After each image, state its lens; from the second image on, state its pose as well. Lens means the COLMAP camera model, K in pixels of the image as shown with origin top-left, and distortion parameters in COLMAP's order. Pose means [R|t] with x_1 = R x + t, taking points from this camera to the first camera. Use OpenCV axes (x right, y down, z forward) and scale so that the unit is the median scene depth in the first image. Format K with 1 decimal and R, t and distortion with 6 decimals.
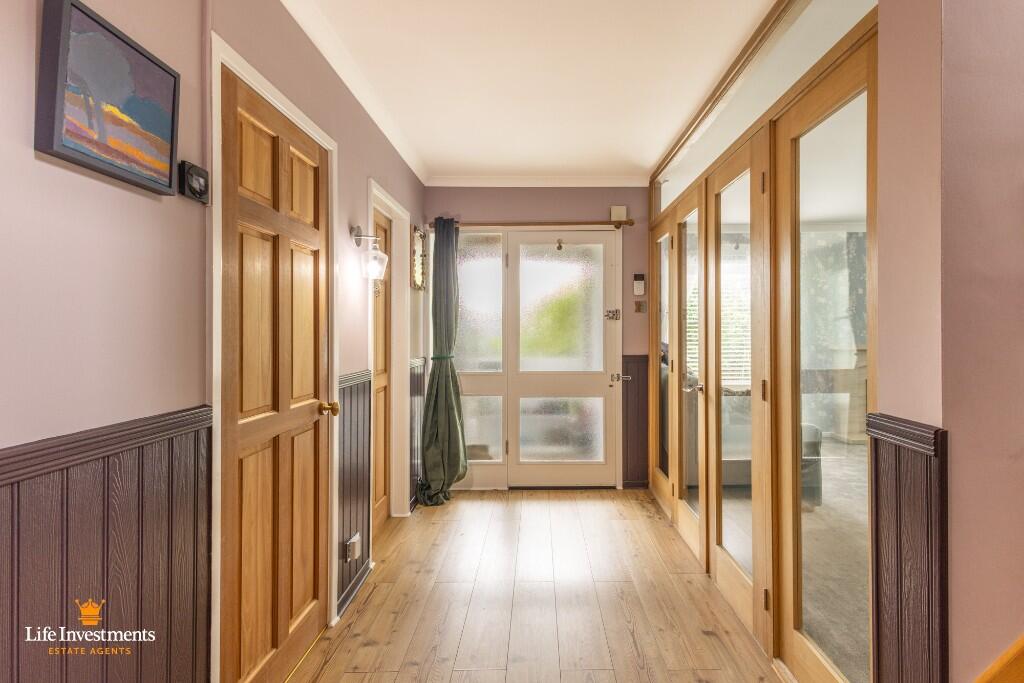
lens RADIAL K [[482.2, 0, 546.9], [0, 482.2, 333.0], [0, 0, 1]] dist [0.019931, -0.000341]
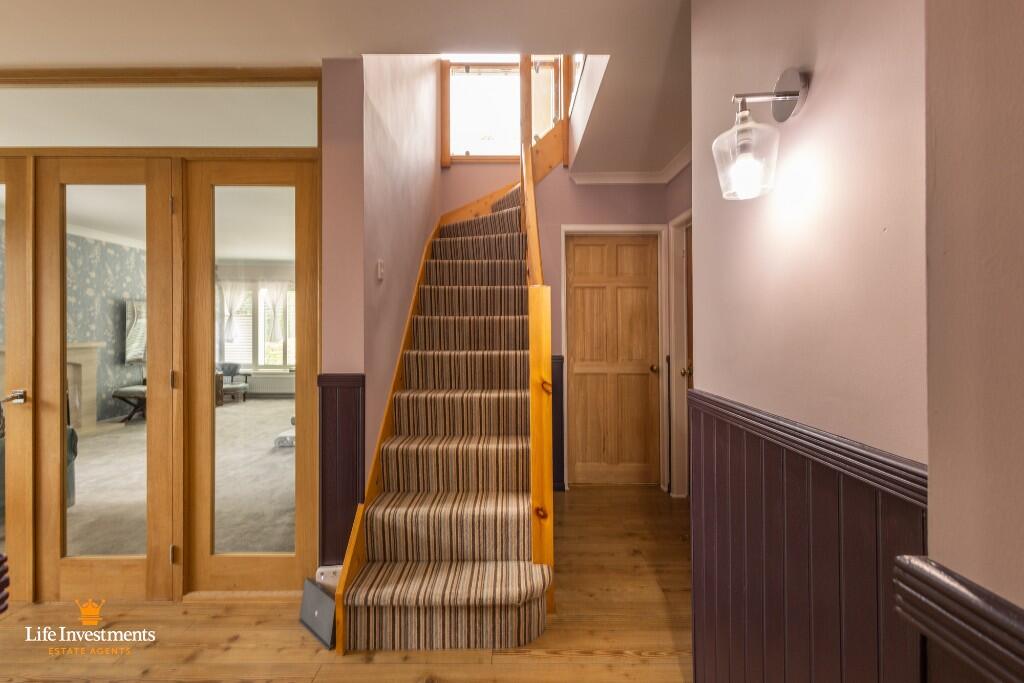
lens RADIAL K [[483.8, 0, 499.0], [0, 483.8, 331.2], [0, 0, 1]] dist [0.014015, -0.000449]
pose [[0.042747, 0.002792, 0.999082, -0.351878], [0.003141, 0.999991, -0.002929, 0.002771], [-0.999081, 0.003264, 0.042738, 0.073353]]
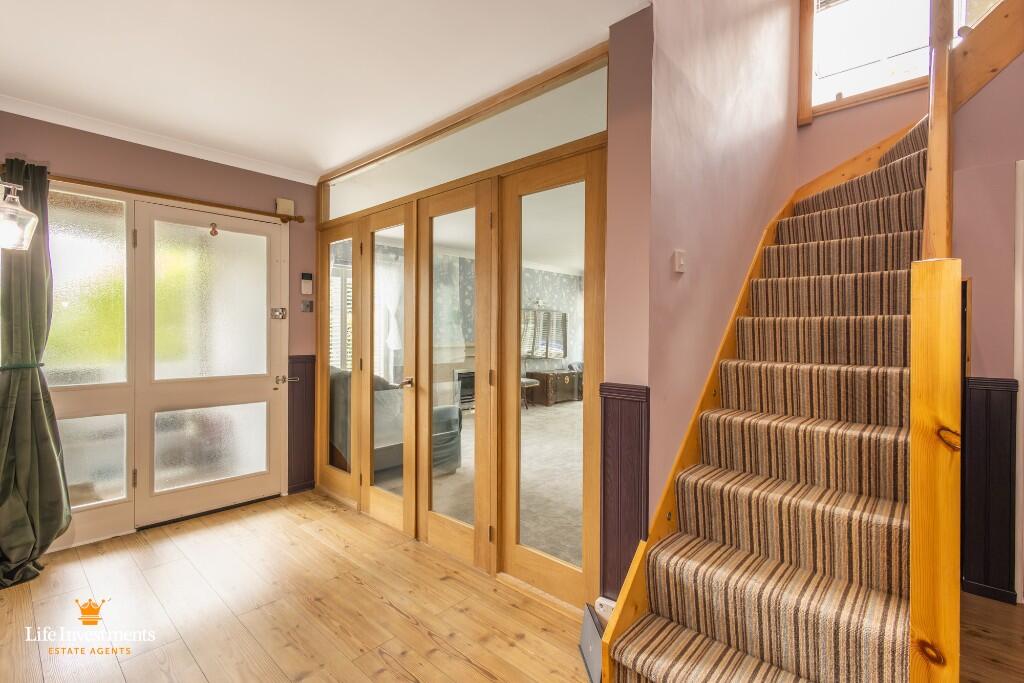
lens RADIAL K [[469.0, 0, 509.2], [0, 469.0, 338.7], [0, 0, 1]] dist [0.011828, -0.001731]
pose [[0.690662, -0.000972, 0.723177, -0.219860], [-0.007281, 0.999939, 0.008297, 0.000886], [-0.723141, -0.010996, 0.690613, 0.038148]]
